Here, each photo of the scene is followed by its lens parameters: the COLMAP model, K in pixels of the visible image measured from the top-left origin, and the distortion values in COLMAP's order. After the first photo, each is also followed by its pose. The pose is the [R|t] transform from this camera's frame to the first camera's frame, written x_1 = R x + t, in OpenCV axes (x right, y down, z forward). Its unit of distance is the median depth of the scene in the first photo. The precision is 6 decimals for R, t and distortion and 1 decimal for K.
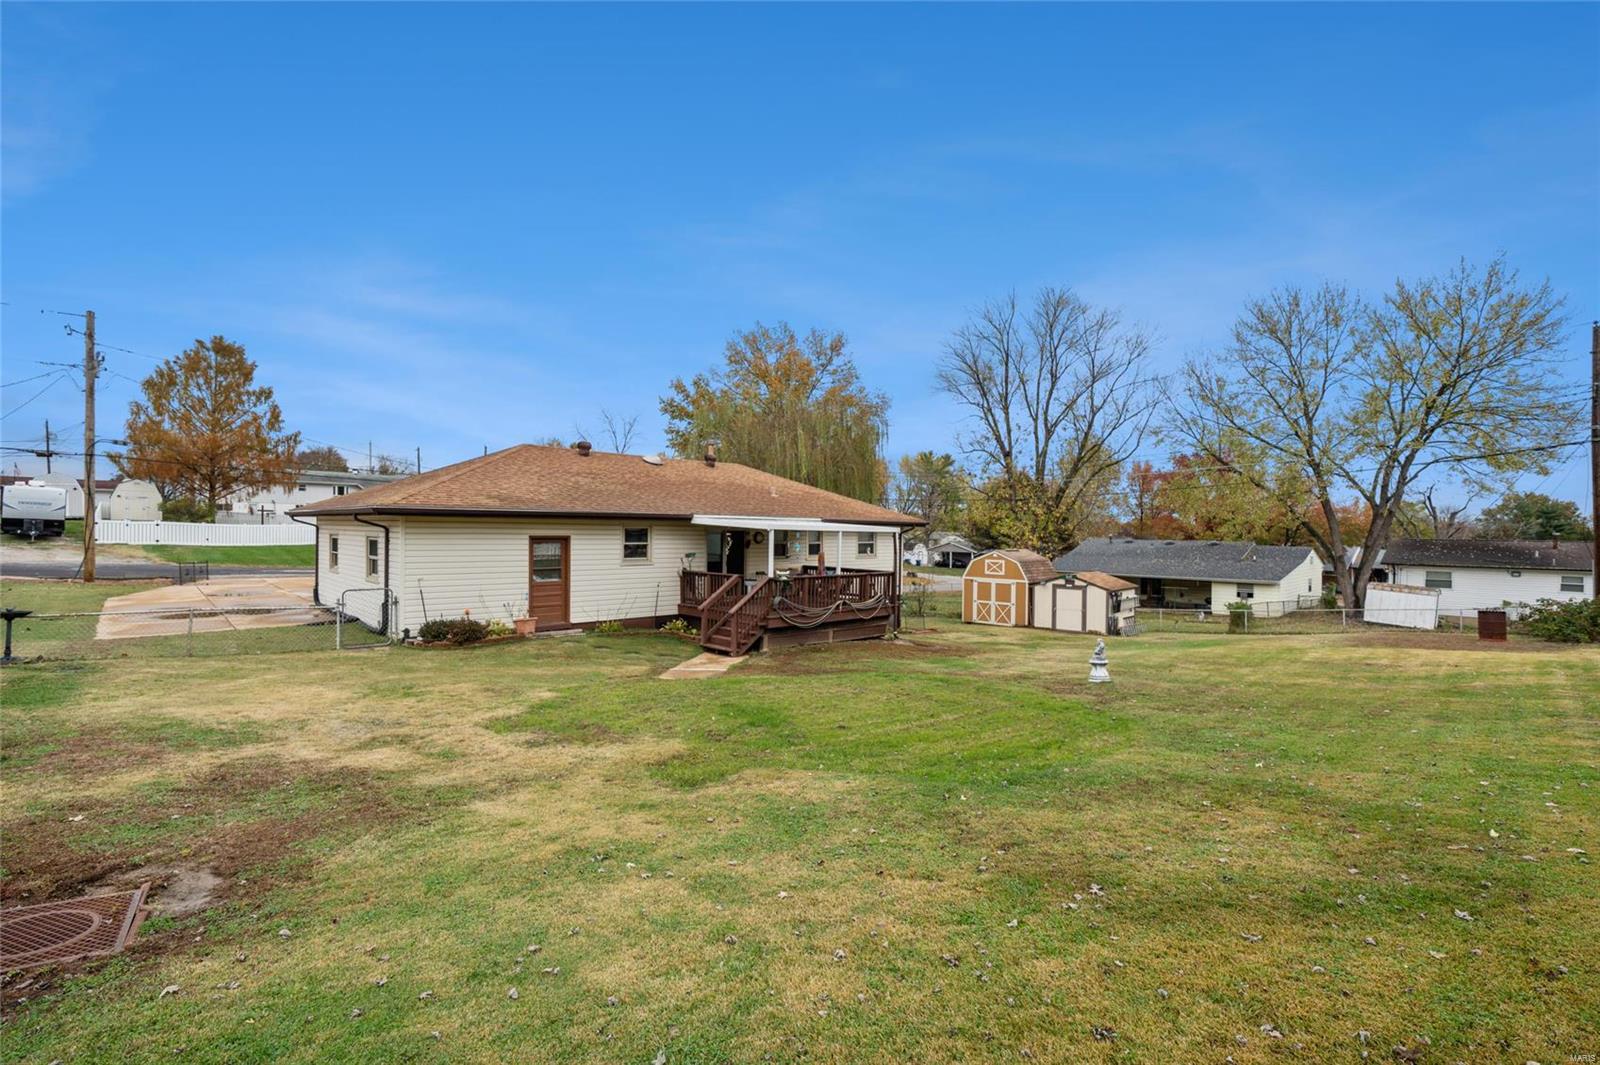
lens RADIAL K [[717.4, 0, 799.6], [0, 717.4, 539.9], [0, 0, 1]] dist [-0.018951, 0.000488]
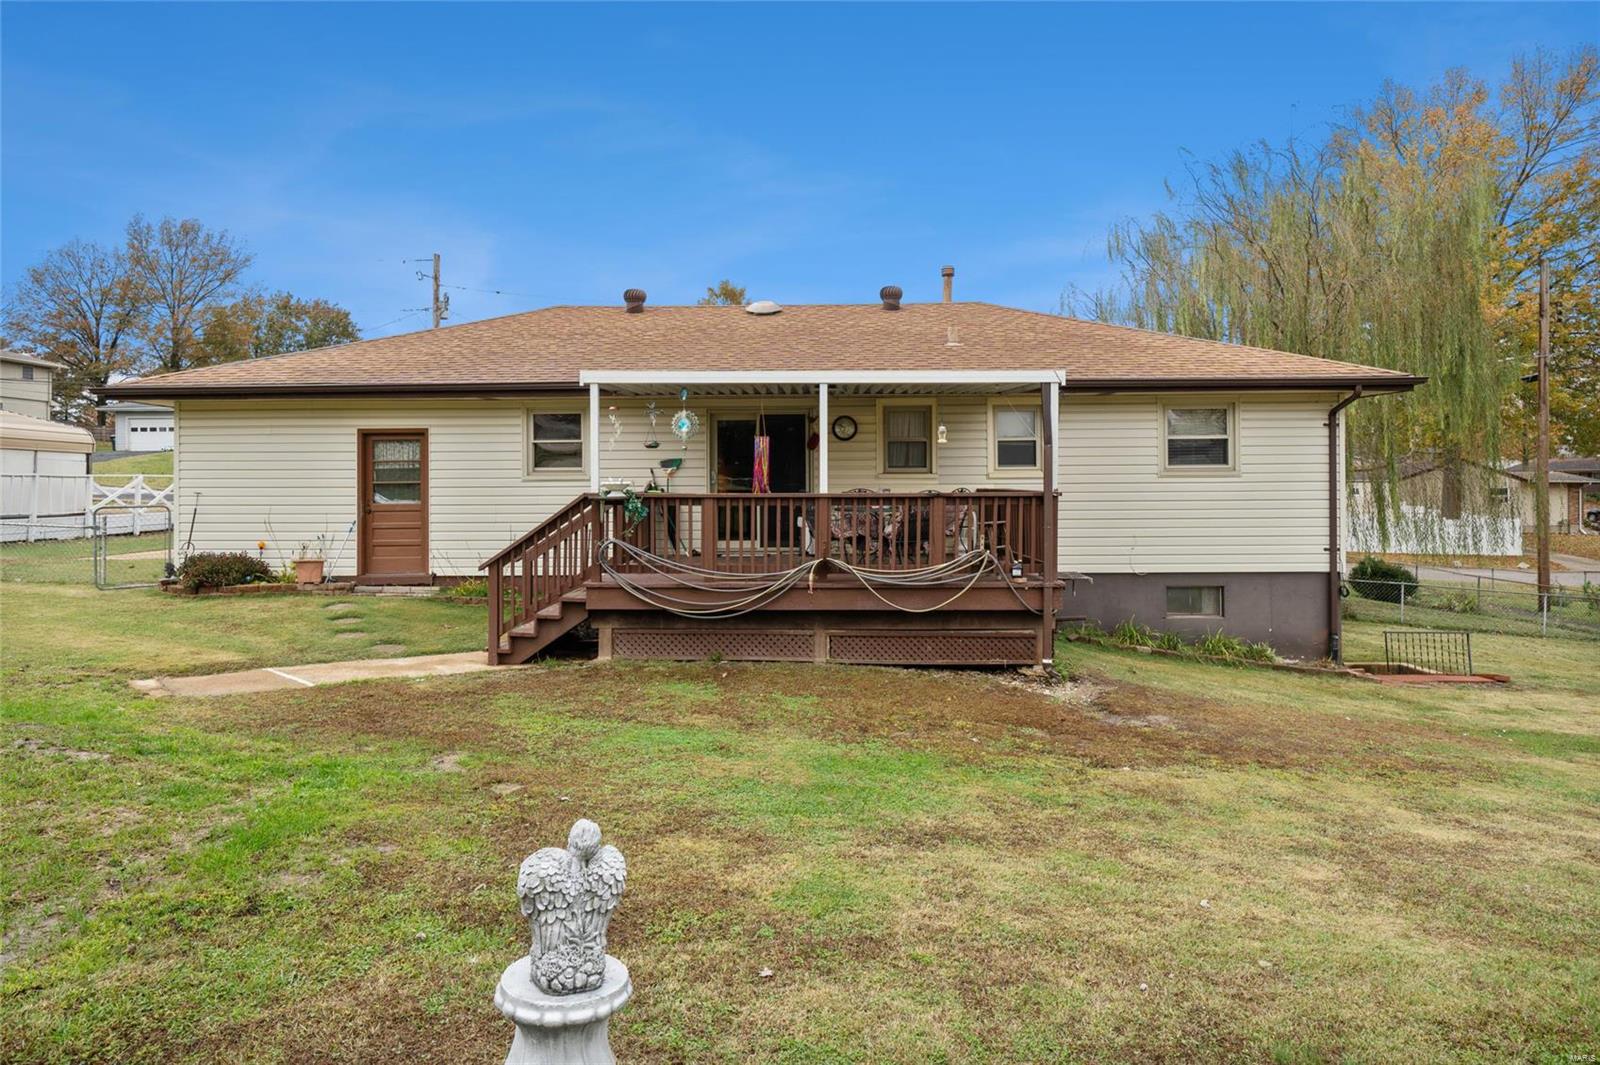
lens RADIAL K [[896.4, 0, 801.0], [0, 896.4, 522.1], [0, 0, 1]] dist [-0.003601, -0.000309]
pose [[0.688218, 0.009843, -0.725437, 0.435455], [0.004946, 0.999821, 0.018258, 0.060177], [0.725487, -0.016153, 0.688046, 0.710756]]
